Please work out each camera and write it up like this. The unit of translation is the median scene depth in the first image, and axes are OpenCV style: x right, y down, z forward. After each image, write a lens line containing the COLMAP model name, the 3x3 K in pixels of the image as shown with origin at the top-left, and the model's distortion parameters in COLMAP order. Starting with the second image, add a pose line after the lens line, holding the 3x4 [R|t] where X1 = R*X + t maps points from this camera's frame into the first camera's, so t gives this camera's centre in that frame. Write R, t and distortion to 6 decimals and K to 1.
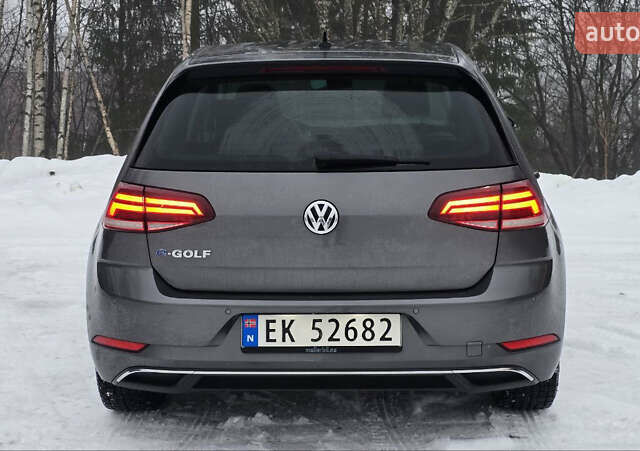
lens RADIAL K [[1066.6, 0, 341.5], [0, 1066.6, 242.4], [0, 0, 1]] dist [0.130961, 0.000000]
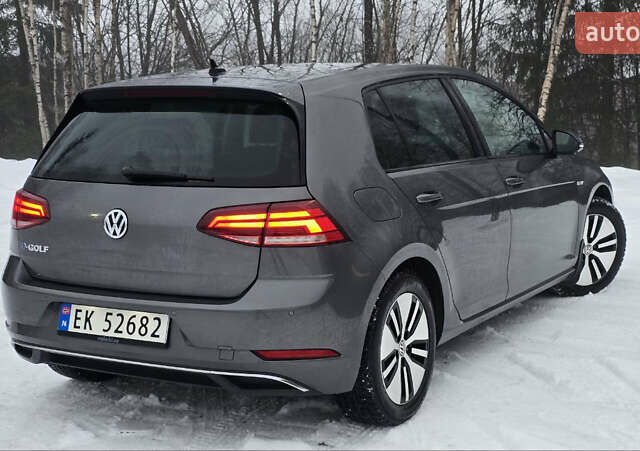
lens RADIAL K [[1066.6, 0, 339.6], [0, 1066.6, 238.3], [0, 0, 1]] dist [0.130961, 0.000000]
pose [[0.888143, 0.063707, -0.455131, 0.713413], [-0.067272, 0.997699, 0.008377, -0.033660], [0.454617, 0.023177, 0.890385, 0.085192]]
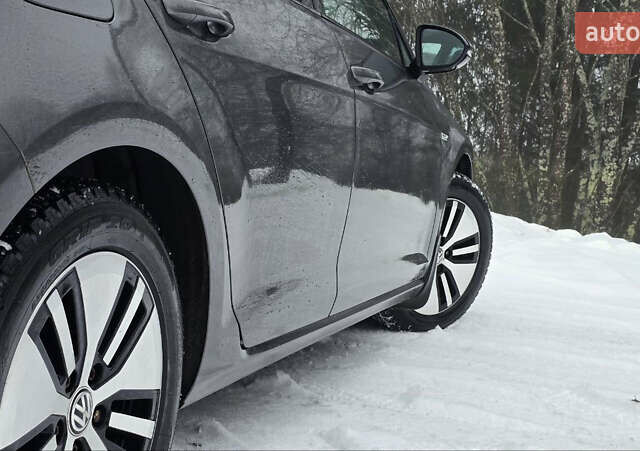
lens RADIAL K [[1066.6, 0, 323.2], [0, 1066.6, 227.0], [0, 0, 1]] dist [0.130961, 0.000000]
pose [[0.958968, 0.122840, -0.255522, 0.418329], [-0.146050, 0.986516, -0.073863, 0.043226], [0.243003, 0.108151, 0.963978, 0.818530]]
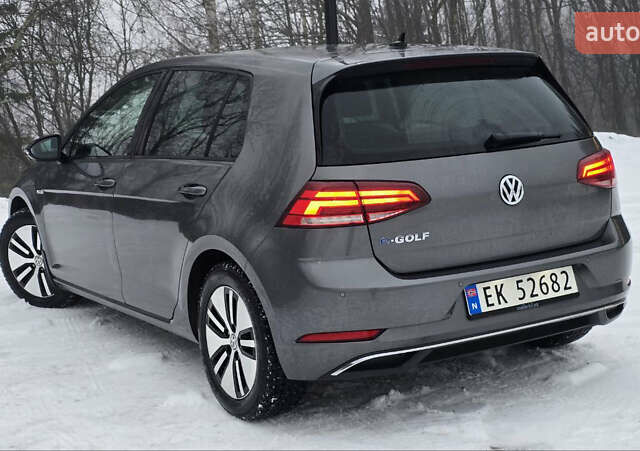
lens RADIAL K [[1099.8, 0, 318.1], [0, 1099.8, 222.3], [0, 0, 1]] dist [0.198487, 0.000000]
pose [[0.828902, -0.116248, 0.547182, -0.829949], [0.137268, 0.990531, 0.002495, -0.020548], [-0.542291, 0.073042, 0.837010, 0.130718]]
